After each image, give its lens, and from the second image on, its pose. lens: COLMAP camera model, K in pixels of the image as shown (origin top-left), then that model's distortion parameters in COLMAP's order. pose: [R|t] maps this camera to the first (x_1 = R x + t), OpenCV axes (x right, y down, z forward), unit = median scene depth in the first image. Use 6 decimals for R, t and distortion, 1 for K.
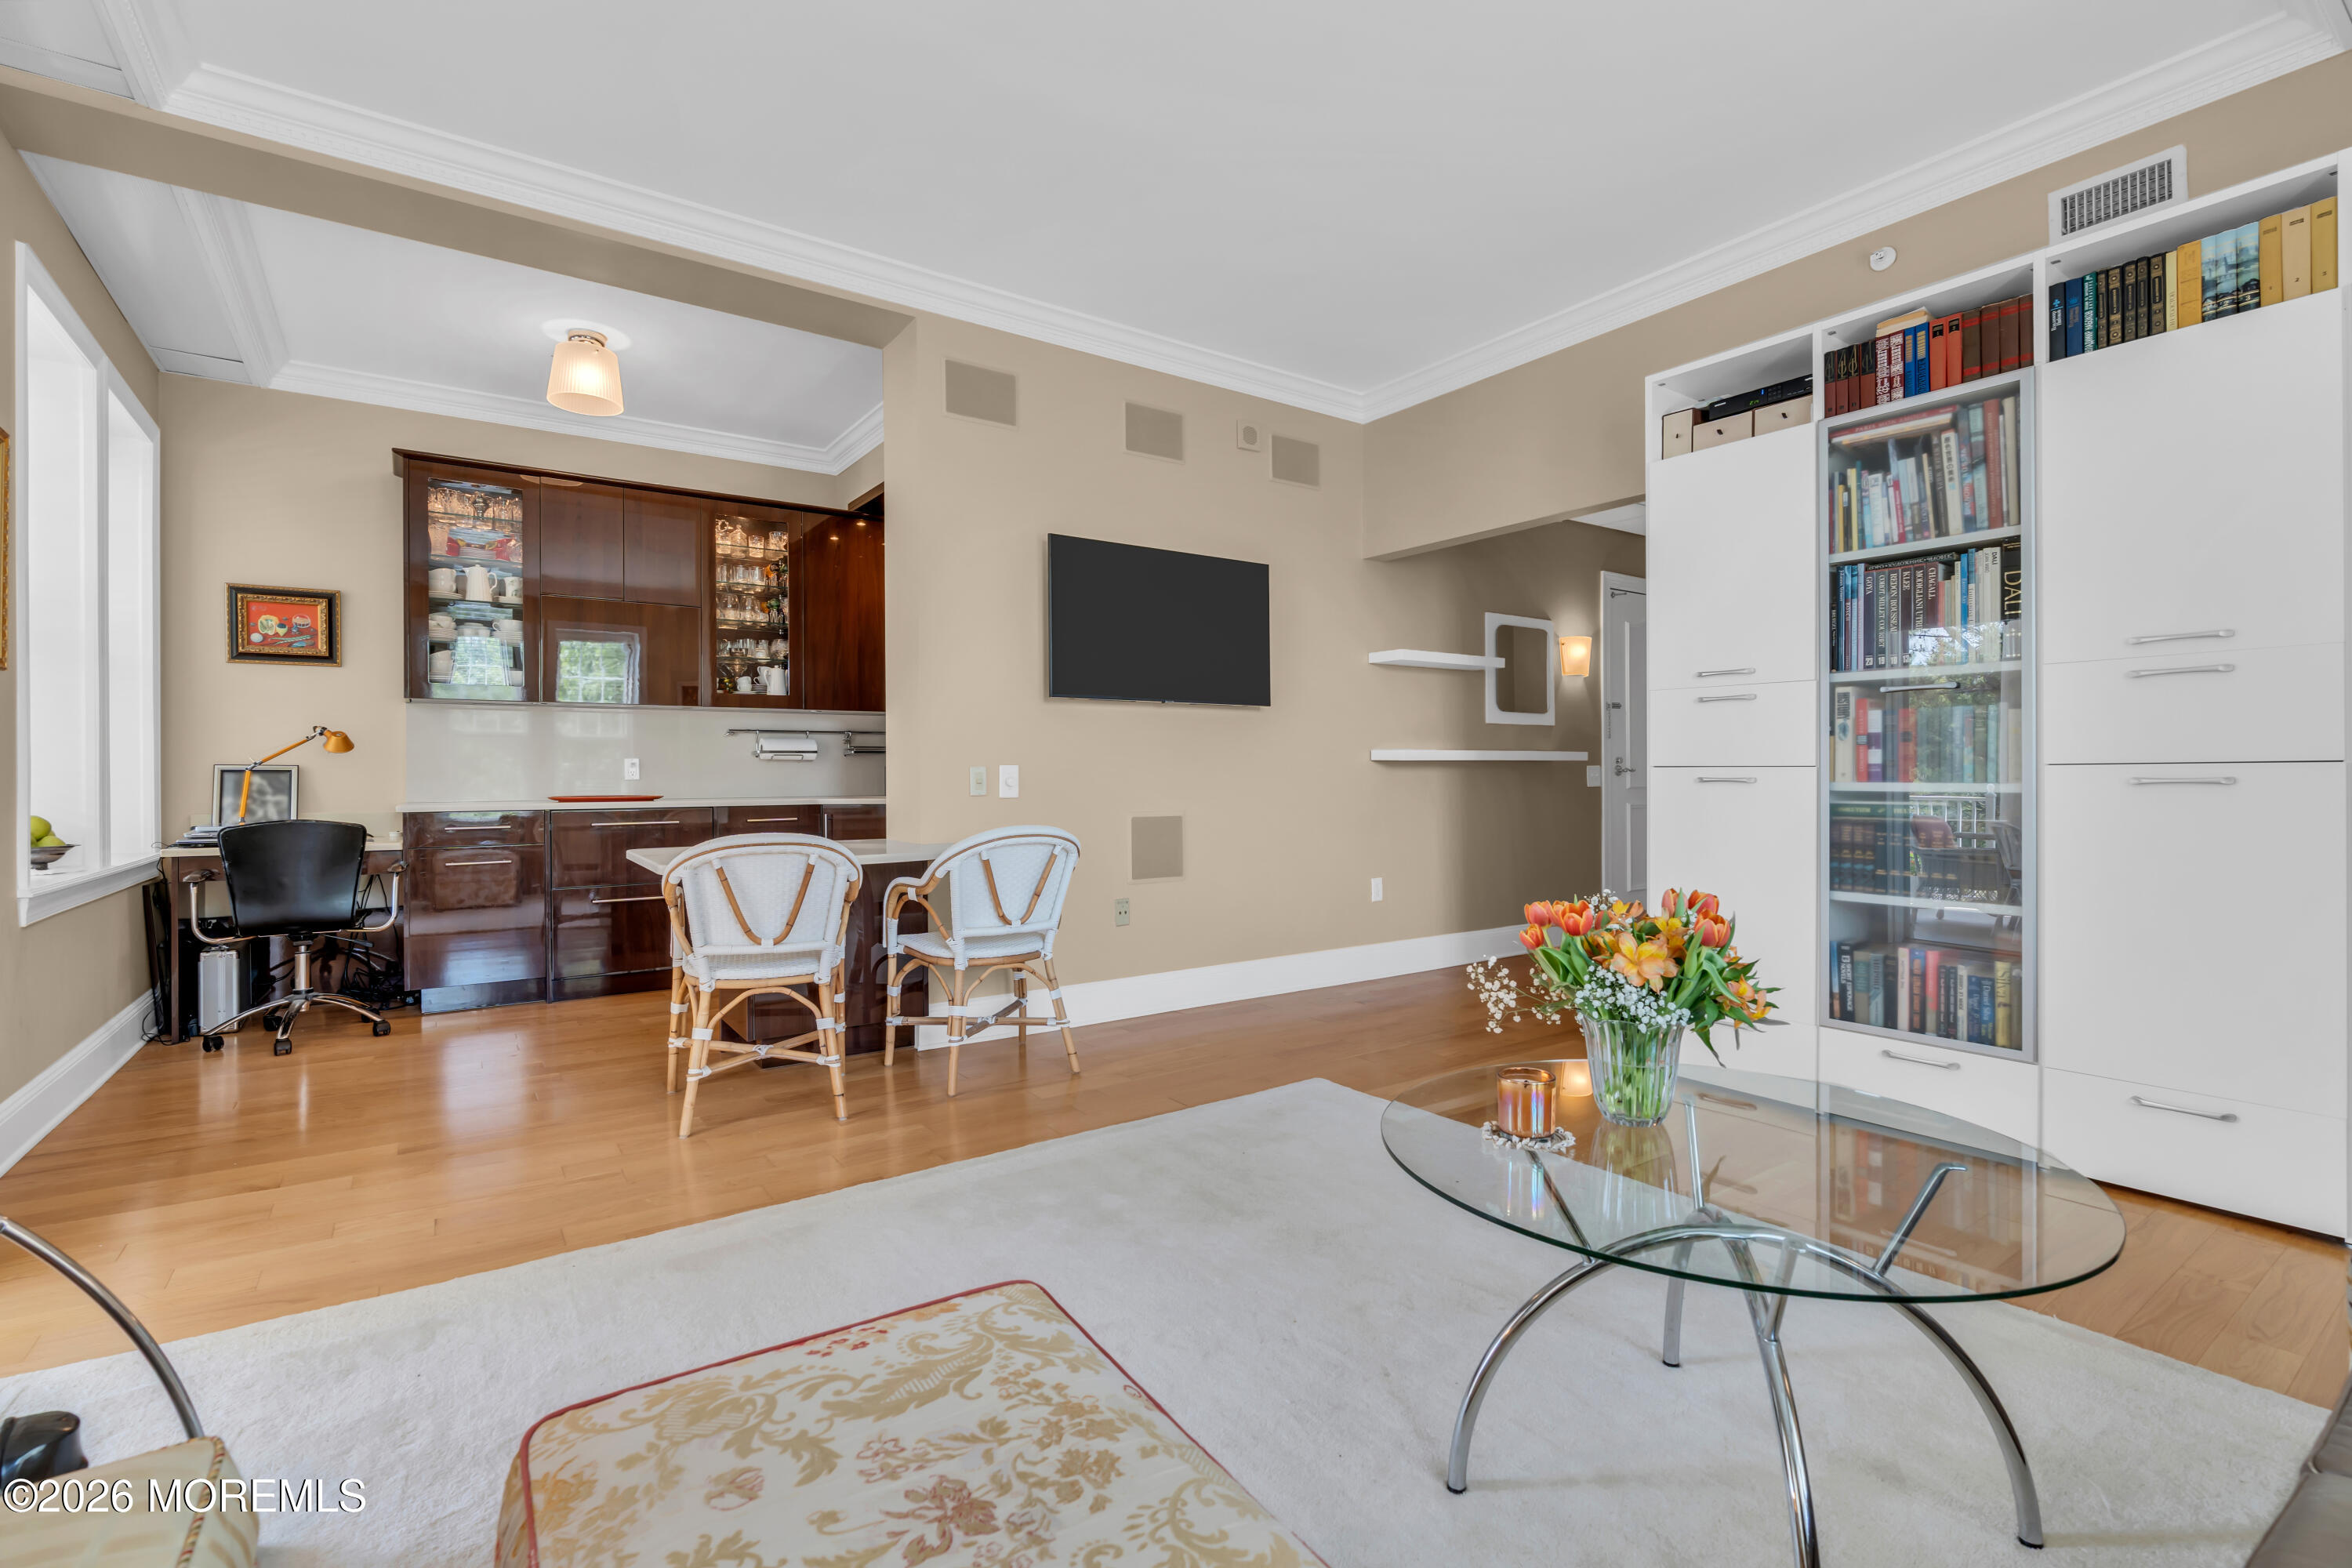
lens RADIAL K [[1067.3, 0, 1179.5], [0, 1067.3, 774.8], [0, 0, 1]] dist [-0.008065, 0.003476]
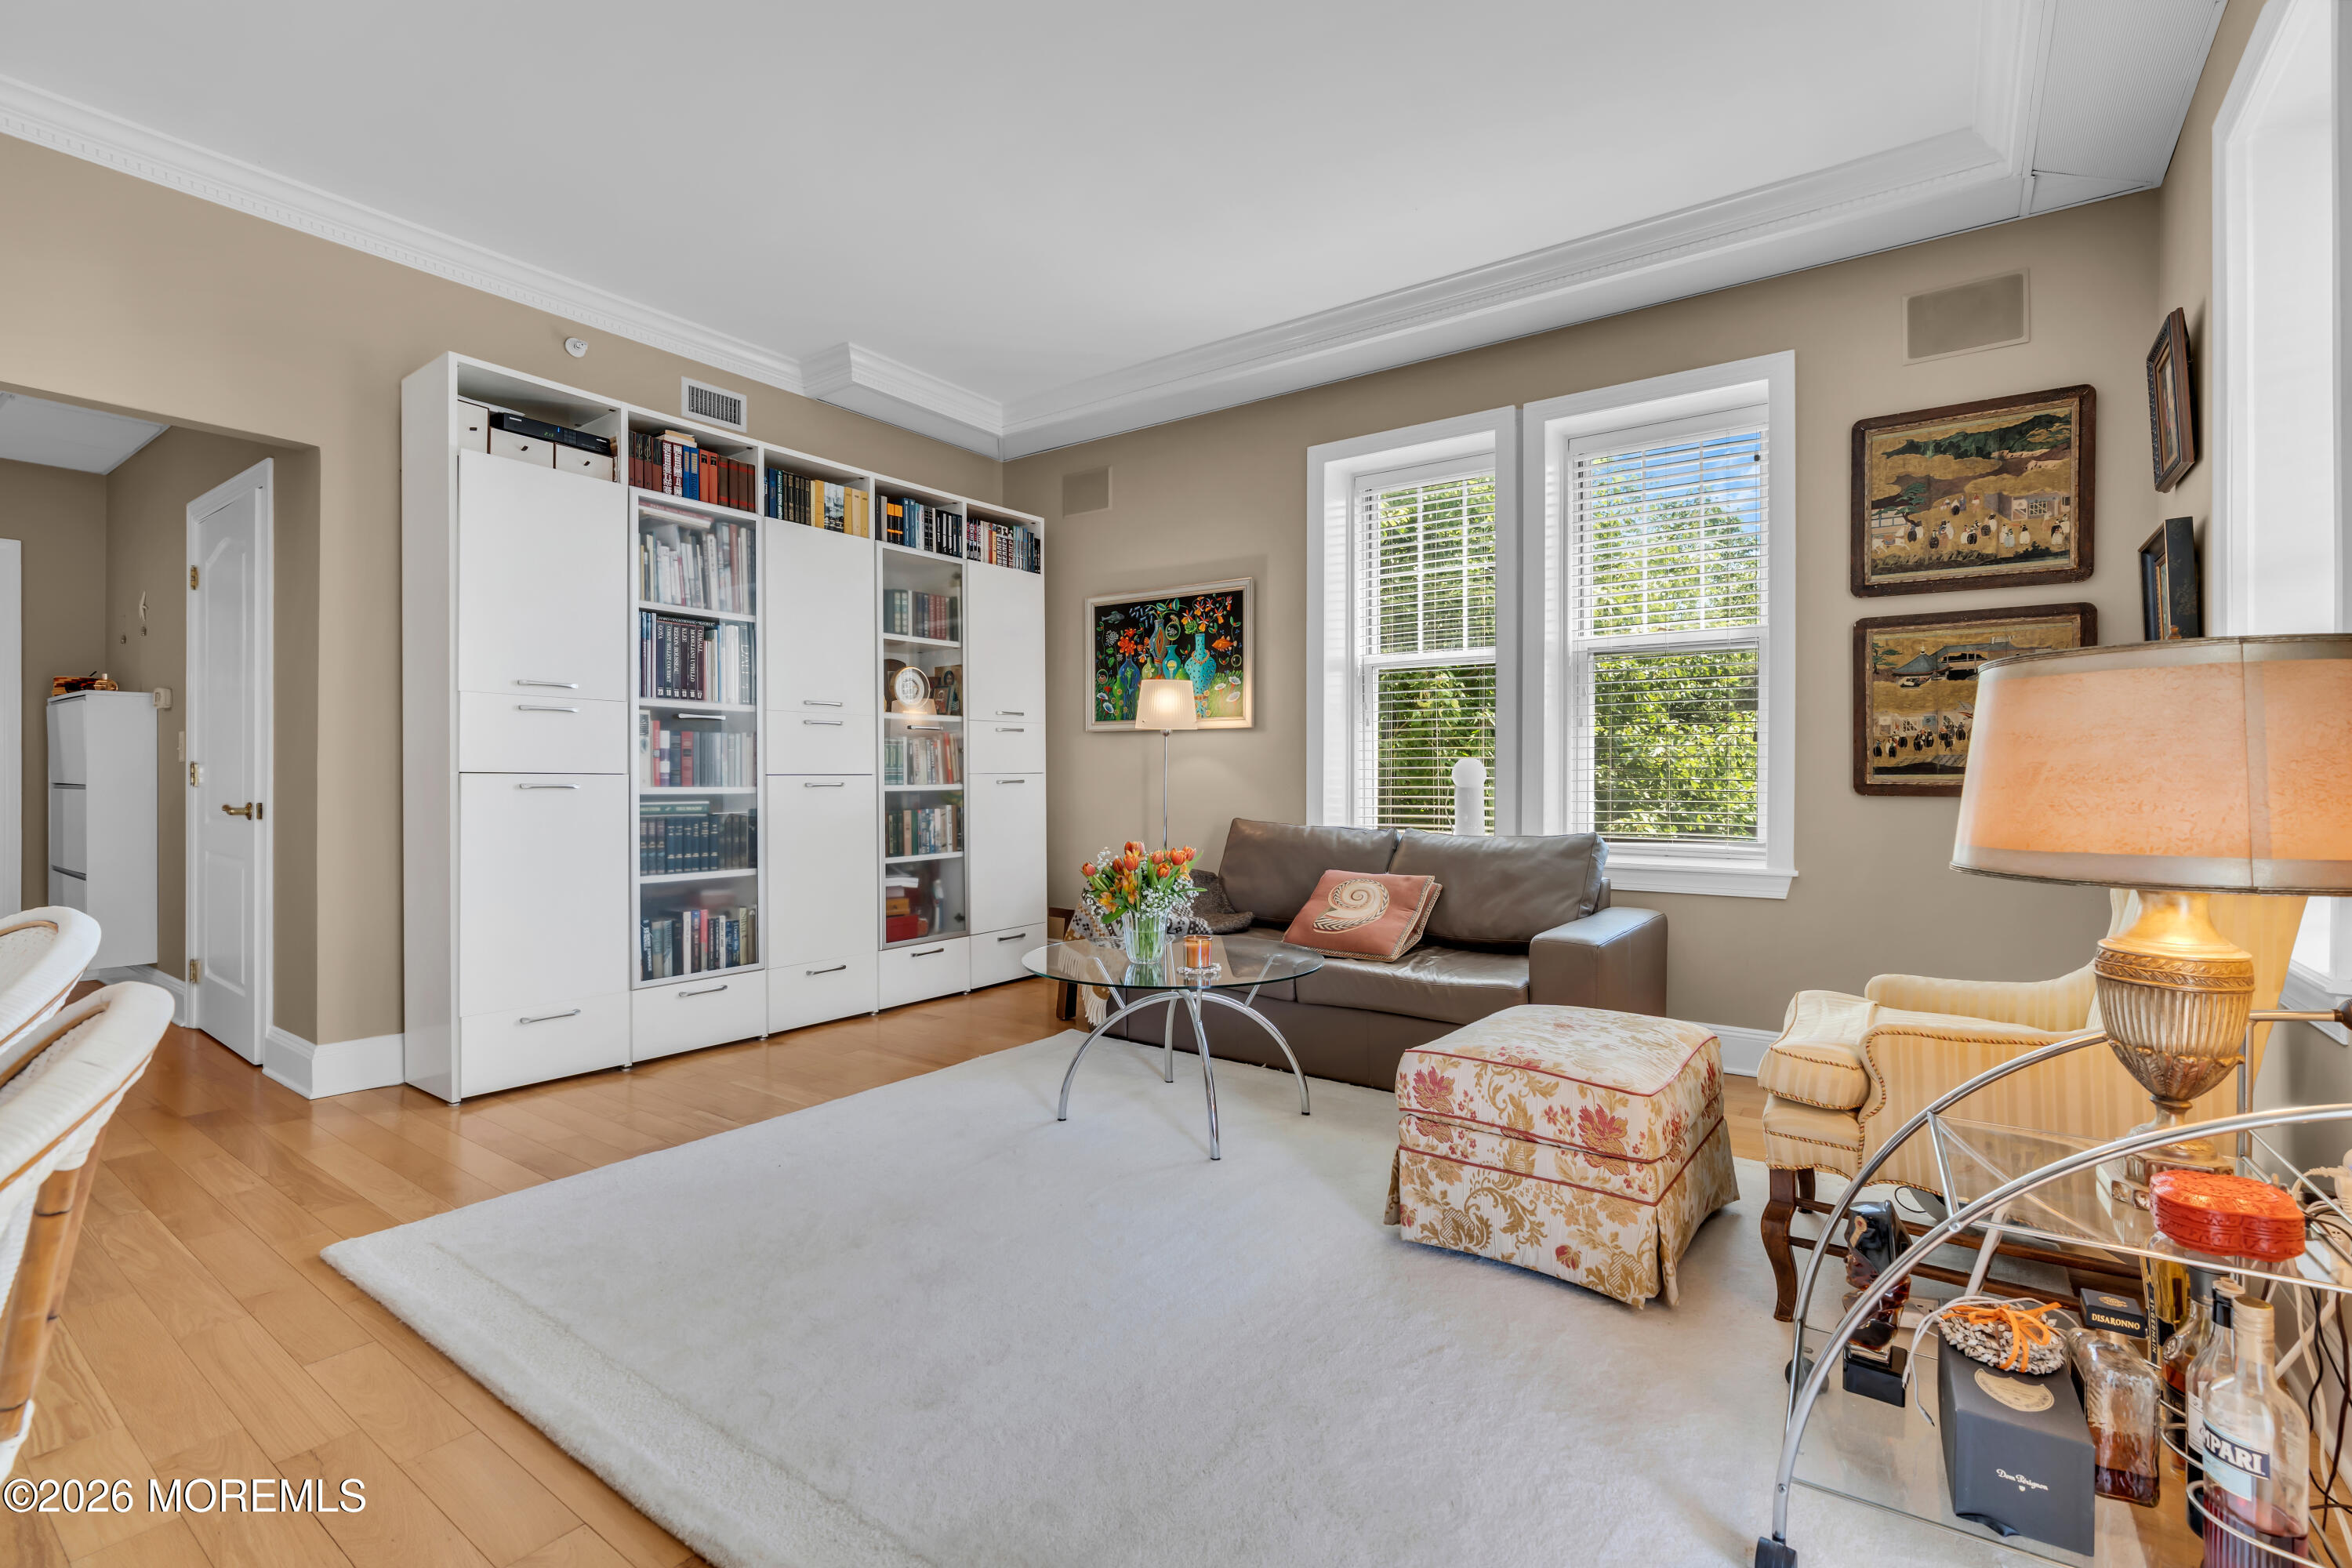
lens RADIAL K [[1067.3, 0, 1178.3], [0, 1067.3, 786.4], [0, 0, 1]] dist [-0.008065, 0.003476]
pose [[-0.318166, -0.000992, 0.948034, -0.779784], [0.004080, 0.999989, 0.002415, 0.005574], [-0.948026, 0.004636, -0.318159, 0.847719]]
